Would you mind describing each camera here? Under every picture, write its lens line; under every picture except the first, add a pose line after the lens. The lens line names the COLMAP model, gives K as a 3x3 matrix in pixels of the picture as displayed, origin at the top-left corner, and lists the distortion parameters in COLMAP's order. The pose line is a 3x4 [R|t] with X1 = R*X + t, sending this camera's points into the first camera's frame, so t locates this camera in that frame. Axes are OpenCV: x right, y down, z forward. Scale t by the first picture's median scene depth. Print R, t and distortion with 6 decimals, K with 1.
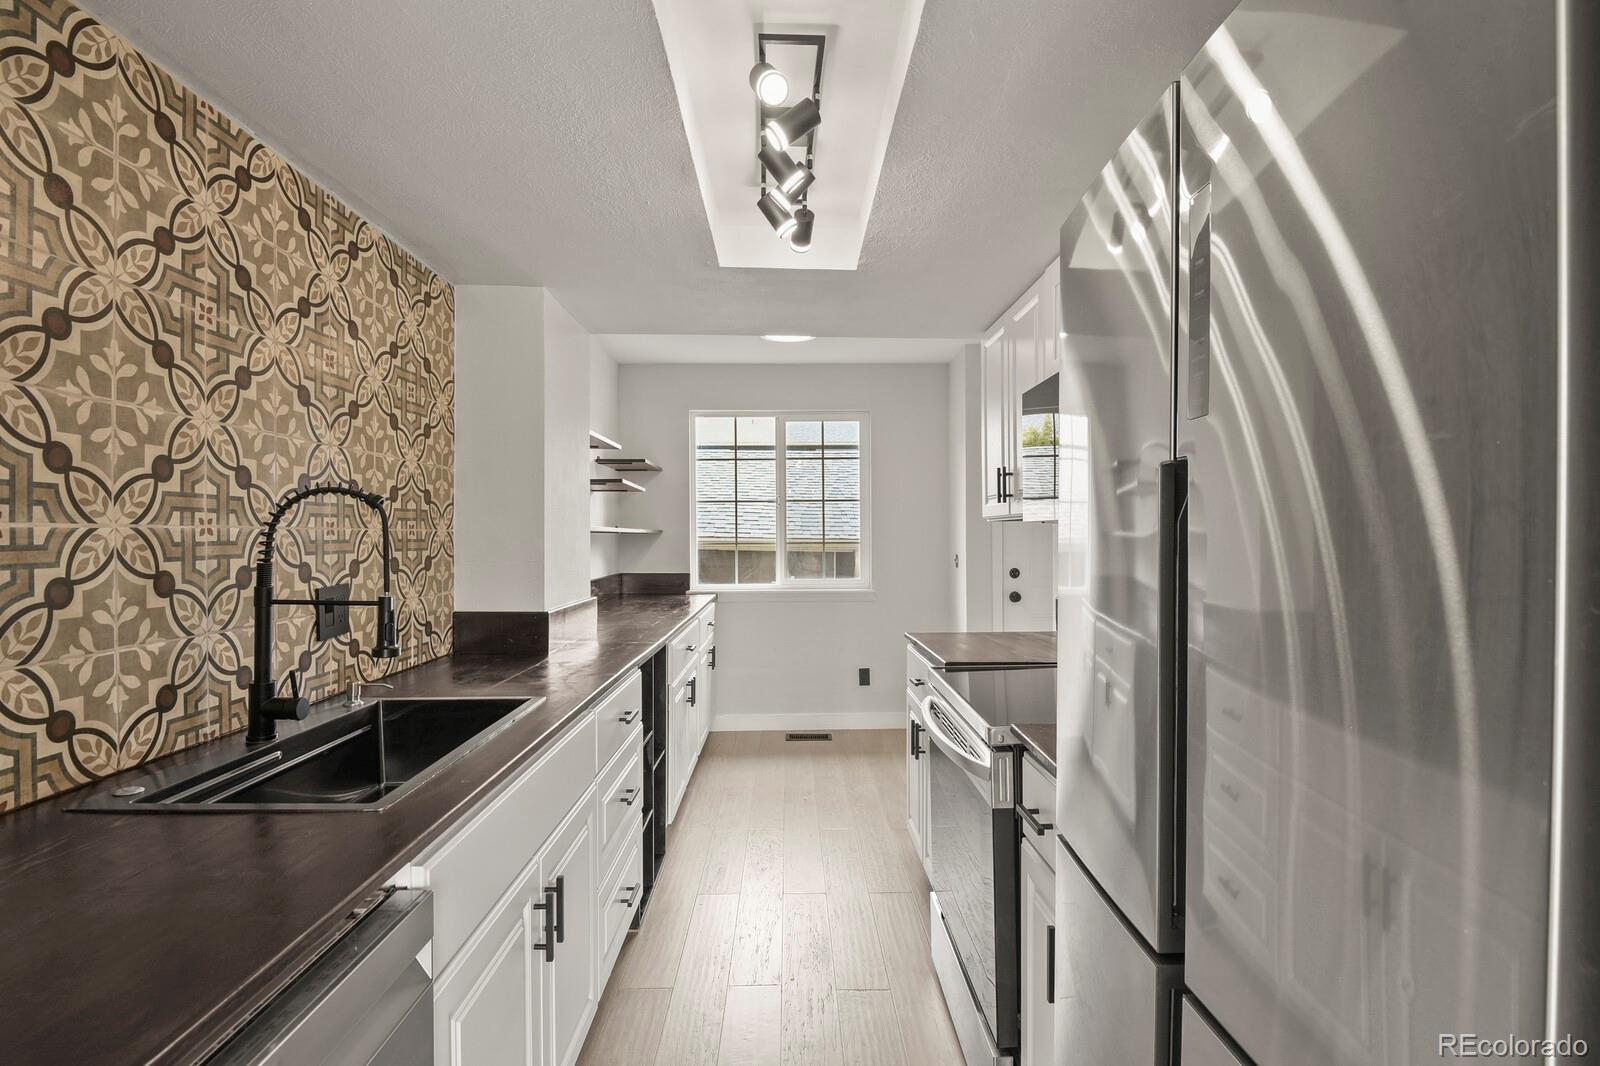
lens RADIAL K [[781.4, 0, 803.4], [0, 781.4, 530.0], [0, 0, 1]] dist [-0.015987, 0.000685]
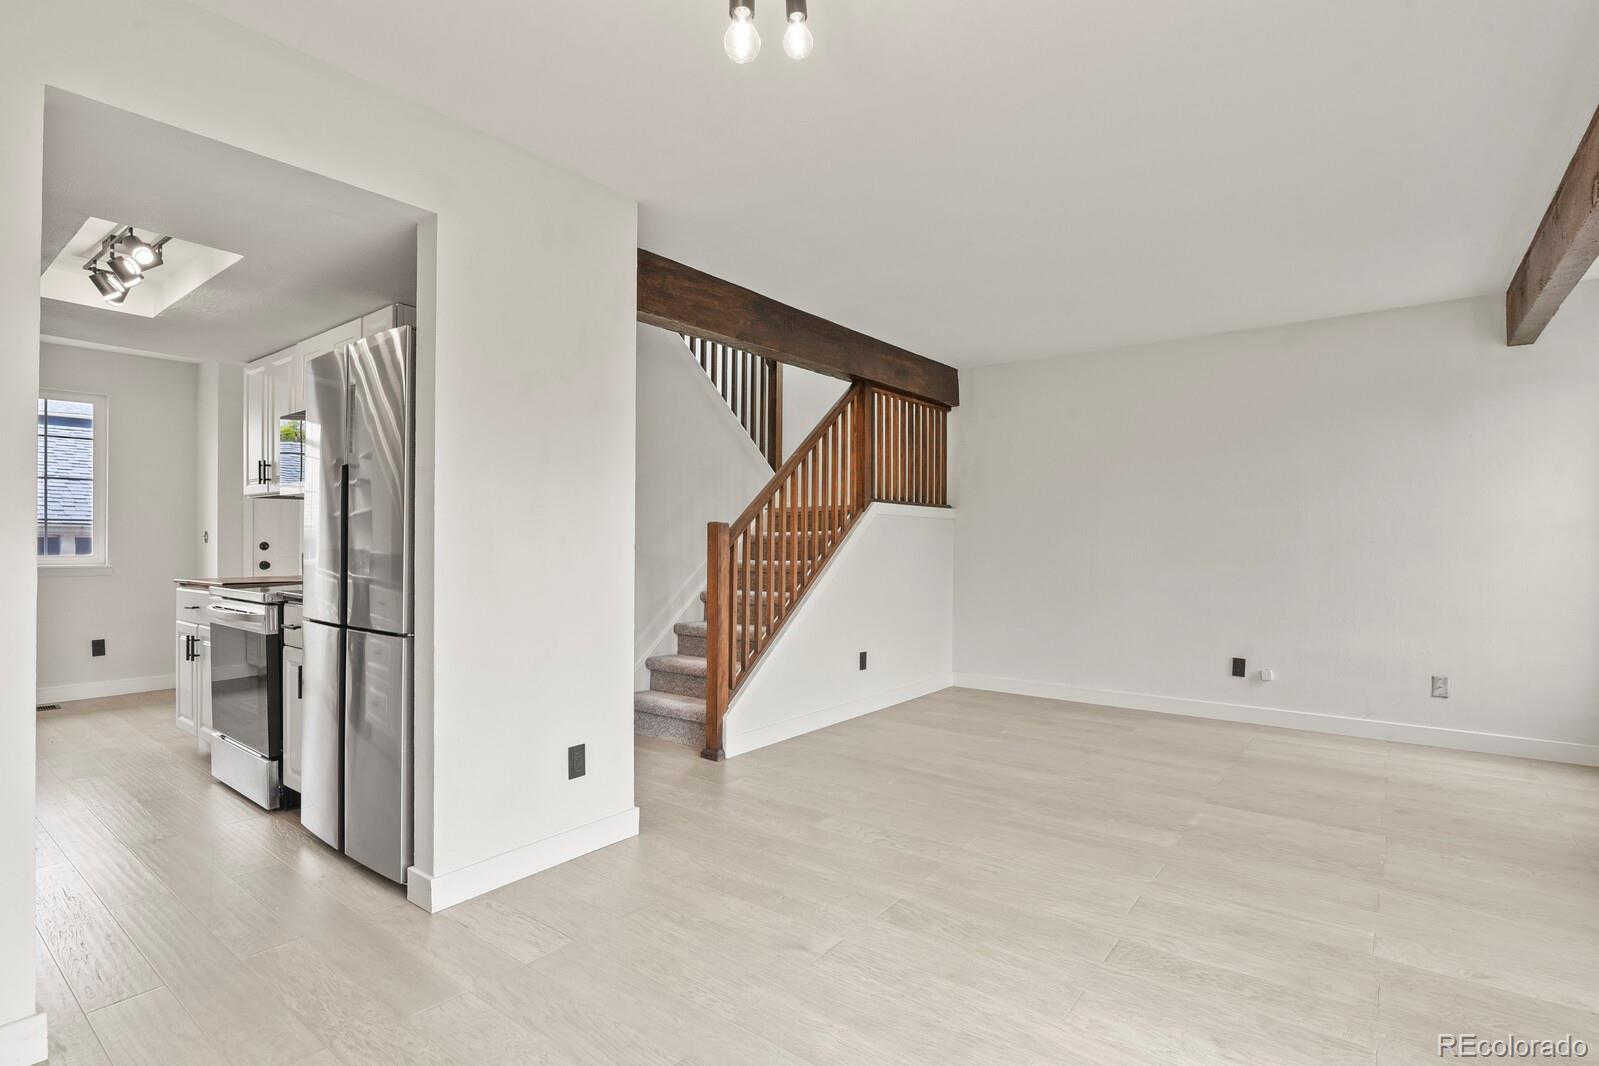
lens RADIAL K [[780.9, 0, 804.7], [0, 780.9, 531.8], [0, 0, 1]] dist [-0.015987, 0.000685]
pose [[0.629416, 0.007966, 0.777028, -0.247336], [-0.003684, 0.999967, -0.007267, 0.064133], [-0.777060, 0.001712, 0.629425, -0.751920]]
